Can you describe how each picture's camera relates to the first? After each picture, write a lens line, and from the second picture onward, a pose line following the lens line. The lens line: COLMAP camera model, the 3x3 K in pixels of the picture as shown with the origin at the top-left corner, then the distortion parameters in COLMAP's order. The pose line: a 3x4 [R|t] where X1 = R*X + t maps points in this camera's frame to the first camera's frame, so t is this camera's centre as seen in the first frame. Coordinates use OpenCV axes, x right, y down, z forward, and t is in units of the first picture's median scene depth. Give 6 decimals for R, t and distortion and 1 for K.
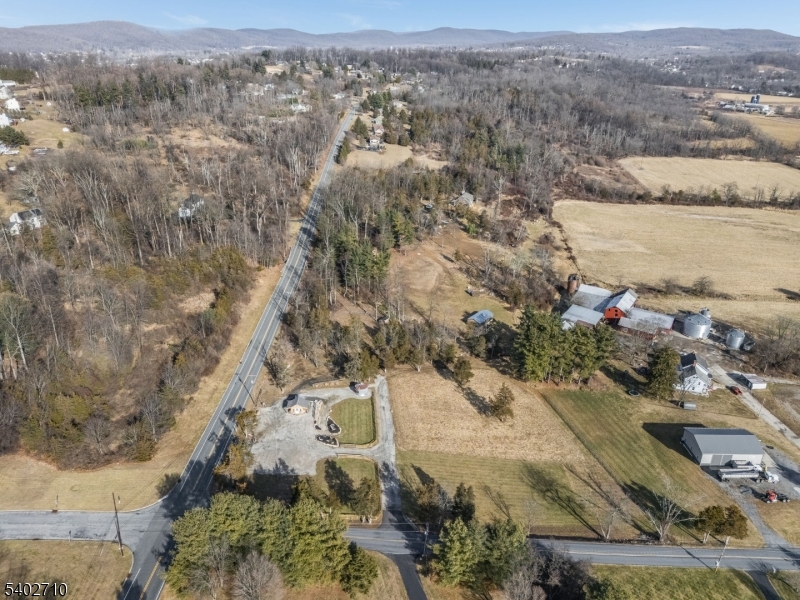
lens RADIAL K [[586.3, 0, 400.0], [0, 586.3, 300.0], [0, 0, 1]] dist [0.081095, -0.072081]
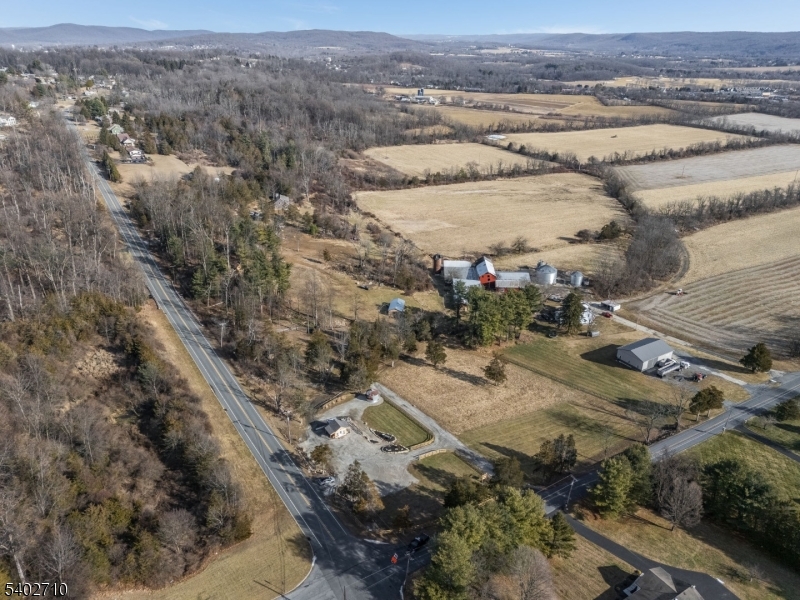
lens RADIAL K [[586.3, 0, 400.0], [0, 586.3, 300.0], [0, 0, 1]] dist [0.081095, -0.072081]
pose [[0.852972, -0.212657, 0.476671, -0.310603], [0.212329, 0.975632, 0.055310, -0.033324], [-0.476817, 0.054033, 0.877340, 0.070328]]
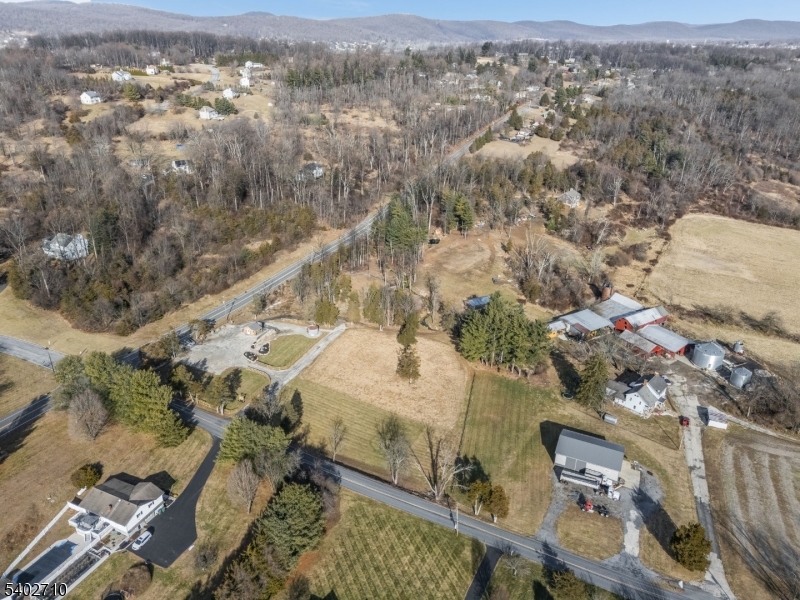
lens RADIAL K [[586.3, 0, 400.0], [0, 586.3, 300.0], [0, 0, 1]] dist [0.081095, -0.072081]
pose [[0.907538, 0.187787, -0.375647, 0.352064], [-0.183784, 0.981851, 0.046822, 0.003870], [0.377622, 0.026545, 0.925579, -0.016353]]
